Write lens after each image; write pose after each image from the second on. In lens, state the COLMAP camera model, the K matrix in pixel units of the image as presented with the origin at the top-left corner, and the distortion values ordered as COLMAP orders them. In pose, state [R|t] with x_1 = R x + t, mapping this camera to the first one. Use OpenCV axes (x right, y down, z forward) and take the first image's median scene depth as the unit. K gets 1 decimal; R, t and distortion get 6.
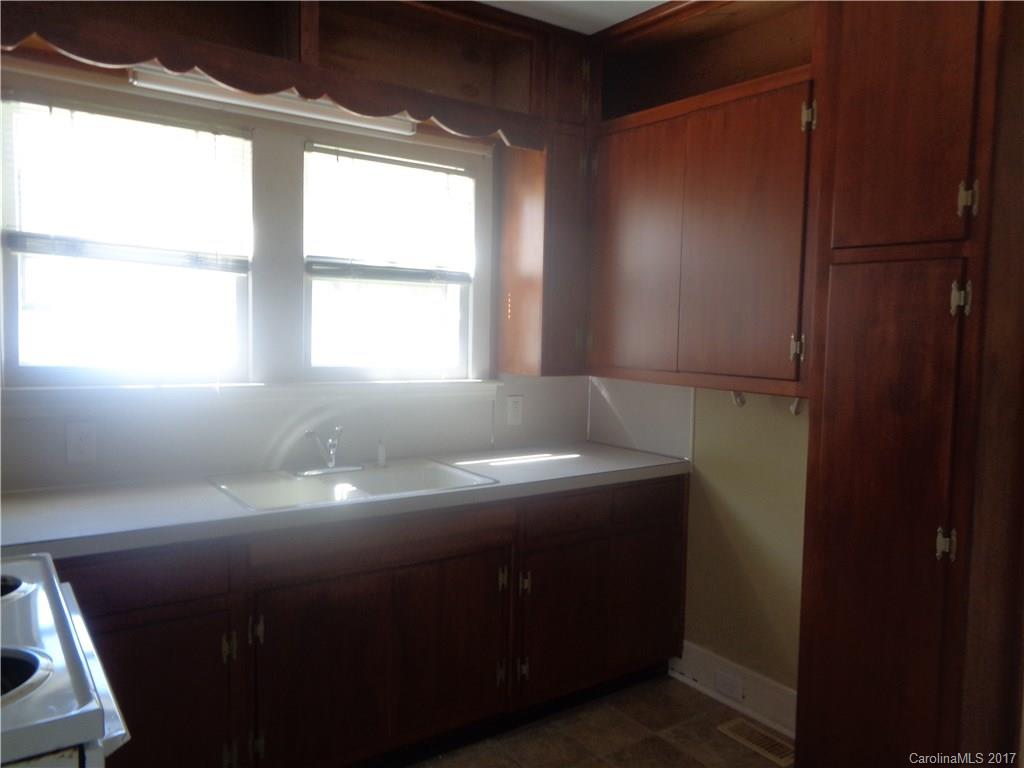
lens RADIAL K [[761.2, 0, 507.1], [0, 761.2, 401.2], [0, 0, 1]] dist [-0.007836, -0.008218]
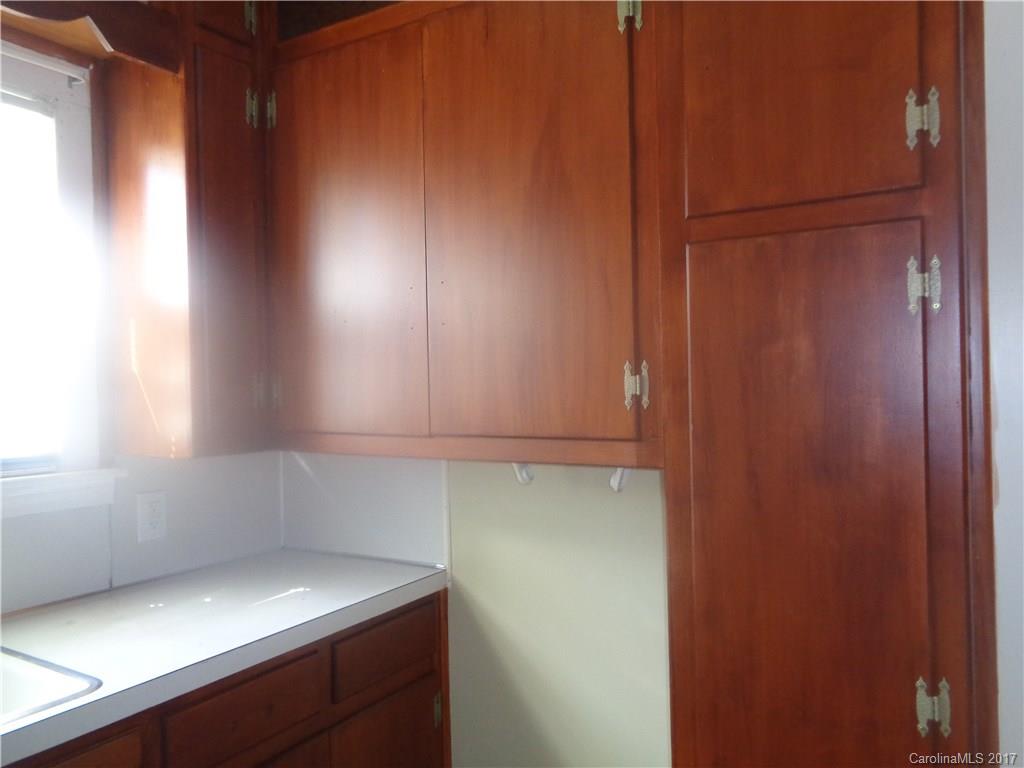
lens RADIAL K [[761.2, 0, 507.1], [0, 761.2, 401.2], [0, 0, 1]] dist [-0.007836, -0.008218]
pose [[0.922204, -0.042318, 0.384381, 0.049887], [0.073844, 0.994974, -0.067625, -0.022024], [-0.379588, 0.090748, 0.920694, 0.430125]]
